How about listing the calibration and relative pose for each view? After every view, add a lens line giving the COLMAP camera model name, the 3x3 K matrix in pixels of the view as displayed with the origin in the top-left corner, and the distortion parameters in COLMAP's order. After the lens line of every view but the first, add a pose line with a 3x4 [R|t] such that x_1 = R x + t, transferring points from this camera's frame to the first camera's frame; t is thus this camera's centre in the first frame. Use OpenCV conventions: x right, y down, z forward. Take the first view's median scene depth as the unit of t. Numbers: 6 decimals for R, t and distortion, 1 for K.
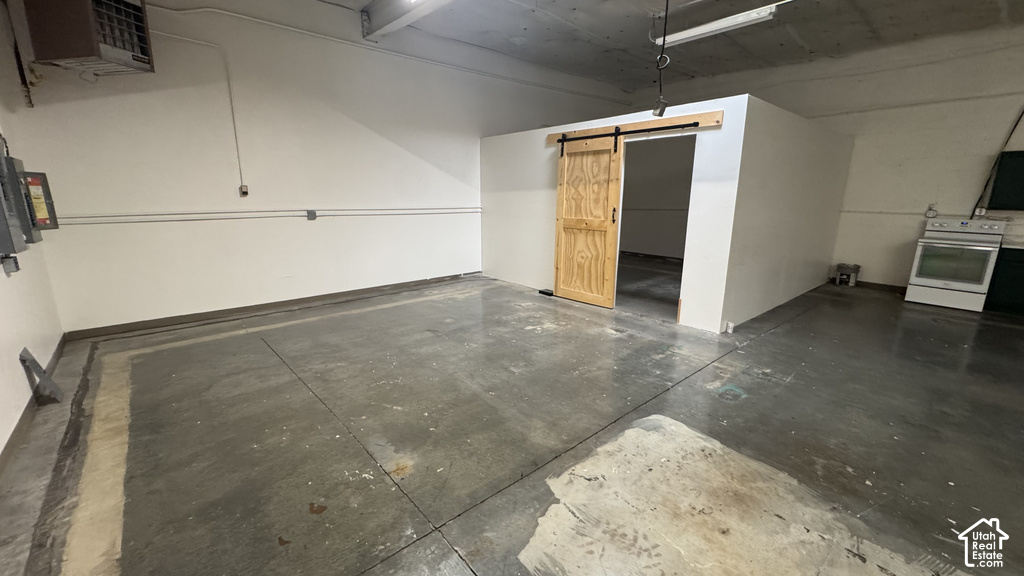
lens RADIAL K [[410.0, 0, 513.4], [0, 410.0, 284.6], [0, 0, 1]] dist [-0.004029, 0.000099]
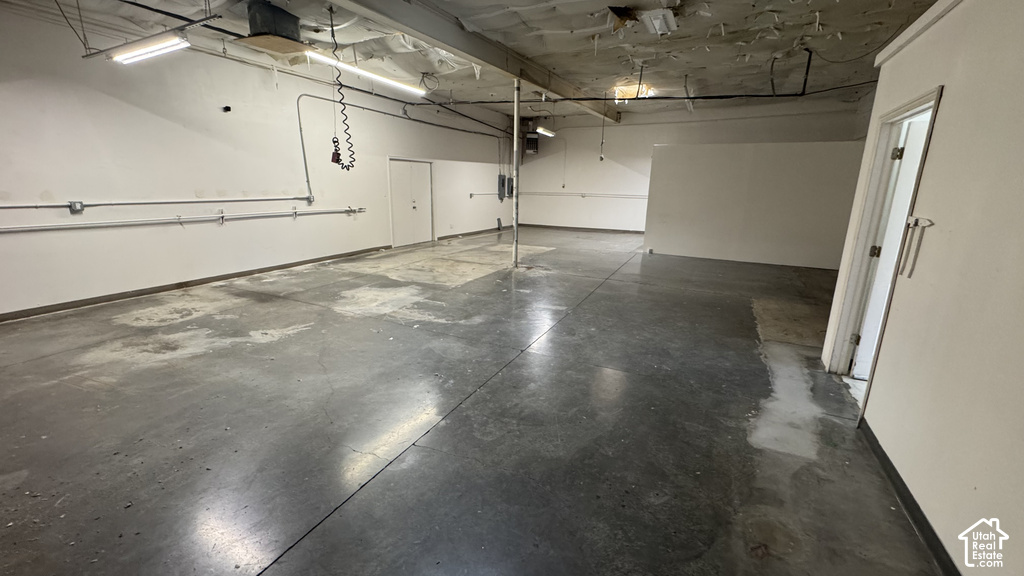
lens RADIAL K [[410.0, 0, 512.5], [0, 410.0, 288.2], [0, 0, 1]] dist [-0.004029, 0.000099]
pose [[0.377285, 0.226870, -0.897878, 1.748967], [-0.214964, 0.964503, 0.153377, 0.094018], [0.900803, 0.135145, 0.412662, -0.393281]]
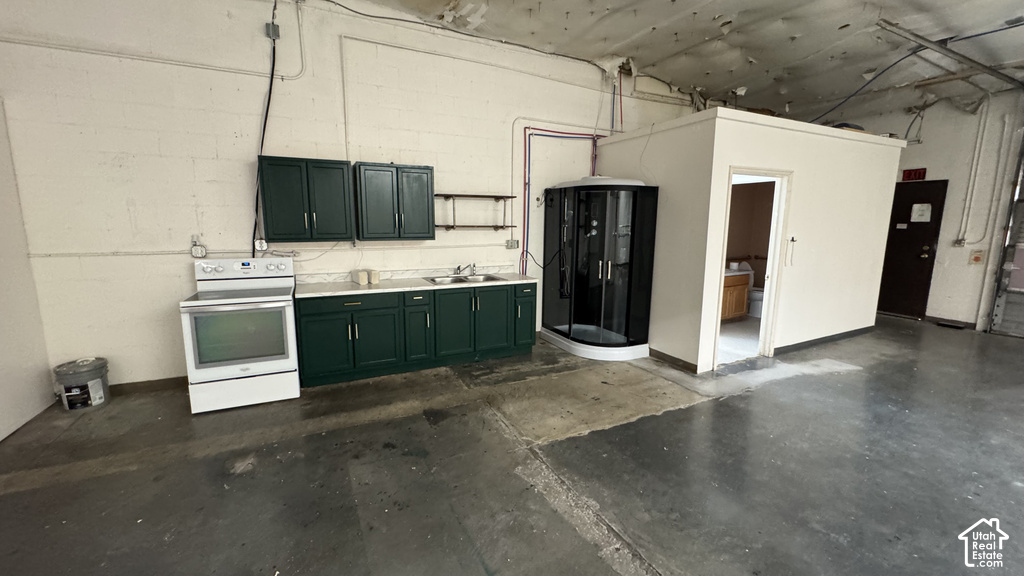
lens RADIAL K [[410.0, 0, 510.1], [0, 410.0, 284.7], [0, 0, 1]] dist [-0.004029, 0.000099]
pose [[0.253002, -0.156750, 0.954683, 0.598101], [0.203827, 0.973275, 0.105786, -0.102921], [-0.945751, 0.167826, 0.278190, 0.439260]]
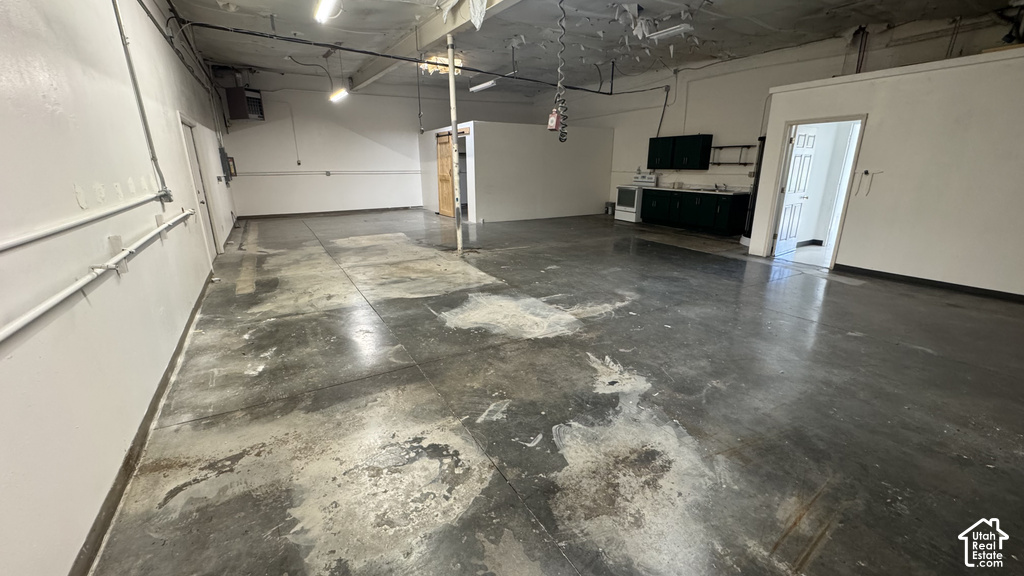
lens RADIAL K [[410.0, 0, 514.0], [0, 410.0, 285.6], [0, 0, 1]] dist [-0.004029, 0.000099]
pose [[0.980863, 0.047298, -0.188869, 0.910327], [-0.033731, 0.996657, 0.074412, 0.228705], [0.191758, -0.066617, 0.979179, -0.986212]]
